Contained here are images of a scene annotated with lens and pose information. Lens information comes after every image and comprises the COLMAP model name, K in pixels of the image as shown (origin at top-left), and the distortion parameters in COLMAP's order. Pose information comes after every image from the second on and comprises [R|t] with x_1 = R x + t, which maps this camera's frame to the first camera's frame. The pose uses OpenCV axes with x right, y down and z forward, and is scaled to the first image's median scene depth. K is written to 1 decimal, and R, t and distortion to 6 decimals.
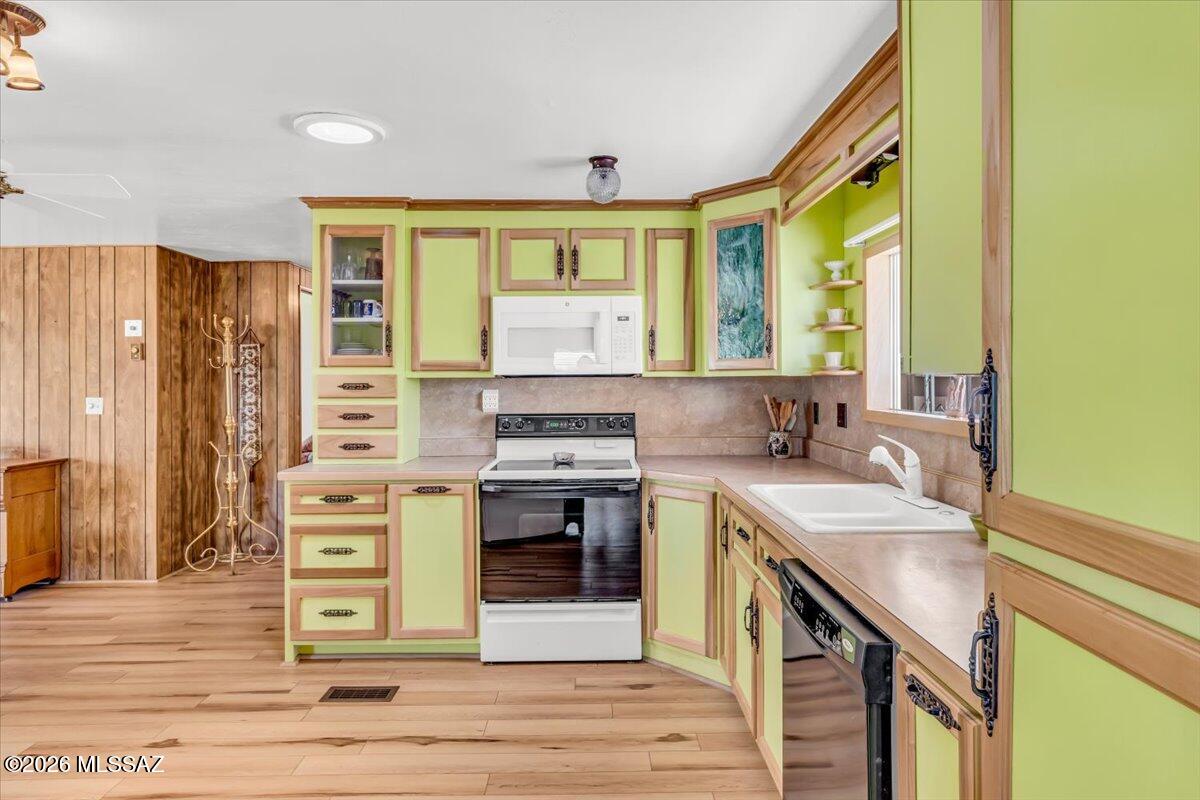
lens RADIAL K [[719.1, 0, 601.3], [0, 719.1, 373.8], [0, 0, 1]] dist [-0.002954, -0.000310]
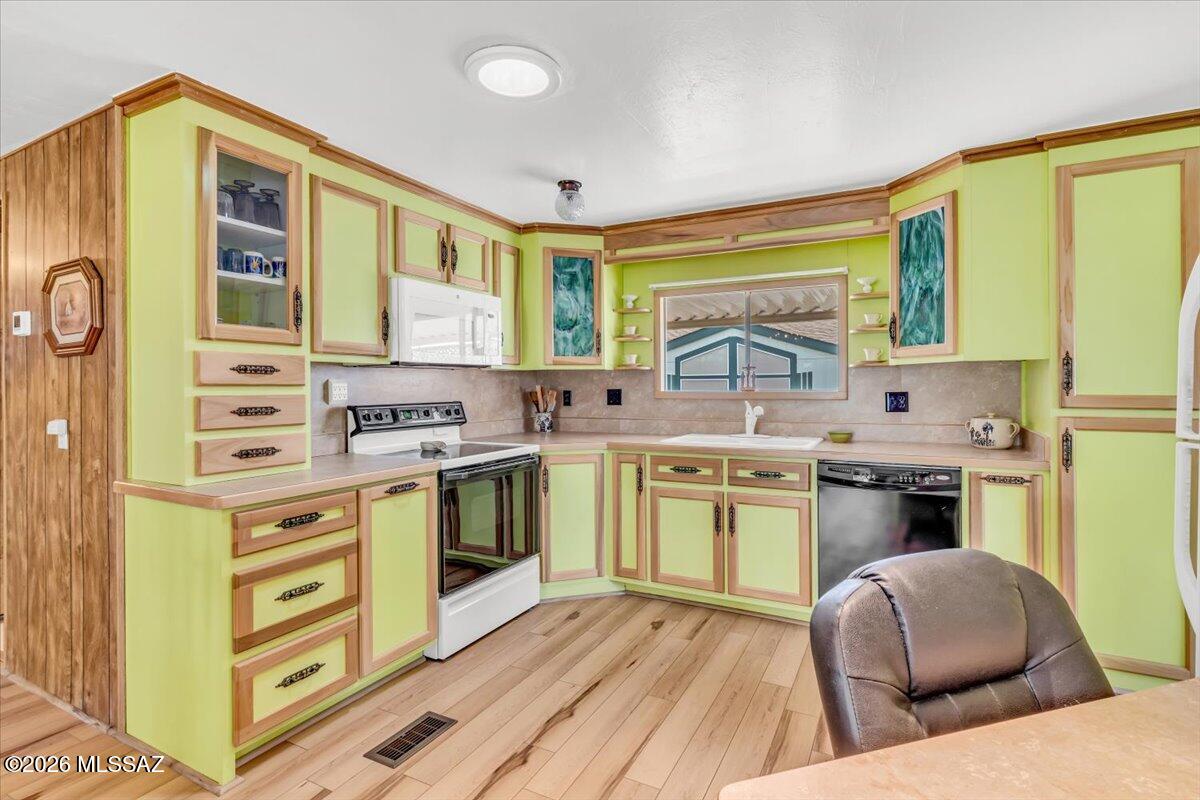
lens RADIAL K [[569.6, 0, 599.9], [0, 569.6, 388.9], [0, 0, 1]] dist [-0.012515, -0.000340]
pose [[0.479800, -0.001603, 0.877376, -0.714263], [-0.000821, 0.999997, 0.002276, 0.037335], [-0.877377, -0.001813, 0.479798, 0.445086]]
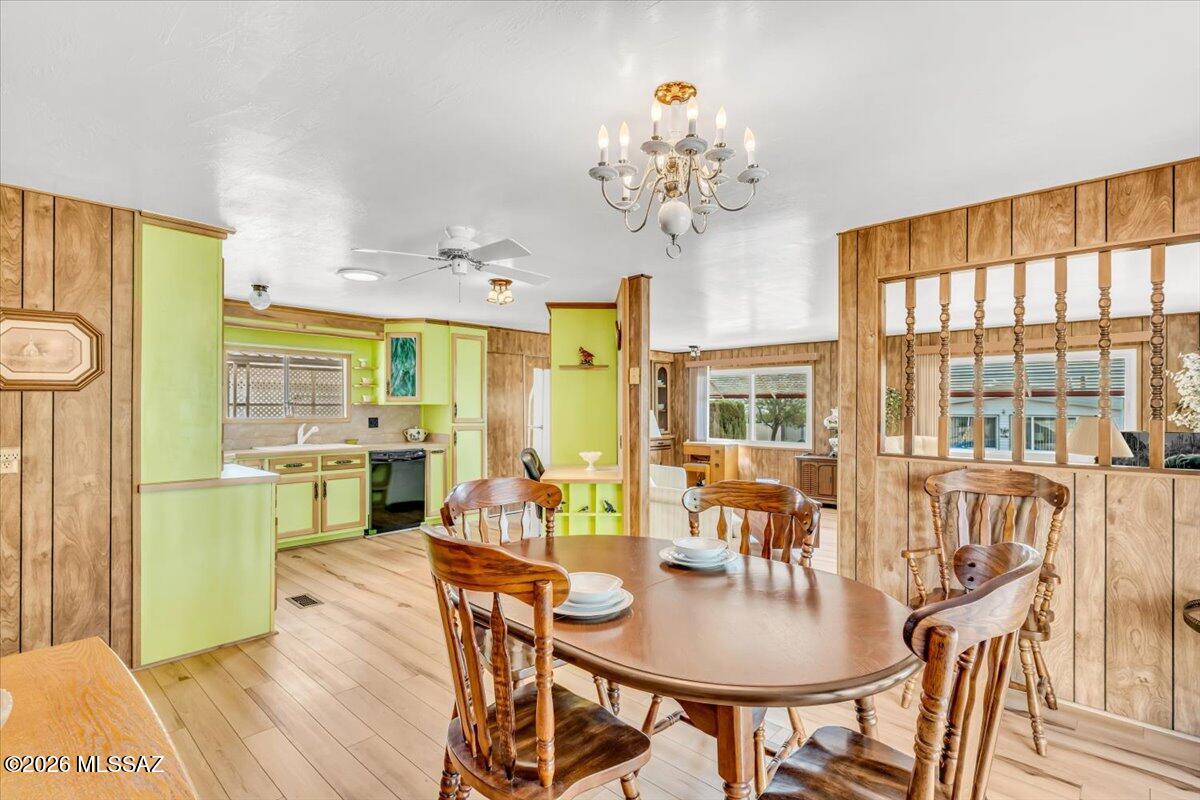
lens RADIAL K [[570.9, 0, 600.2], [0, 570.9, 407.3], [0, 0, 1]] dist [0.000098, 0.000000]
pose [[-0.719364, 0.005802, 0.694609, -1.414893], [-0.001455, 0.999950, -0.009859, 0.029041], [-0.694632, -0.008103, -0.719320, 1.215428]]
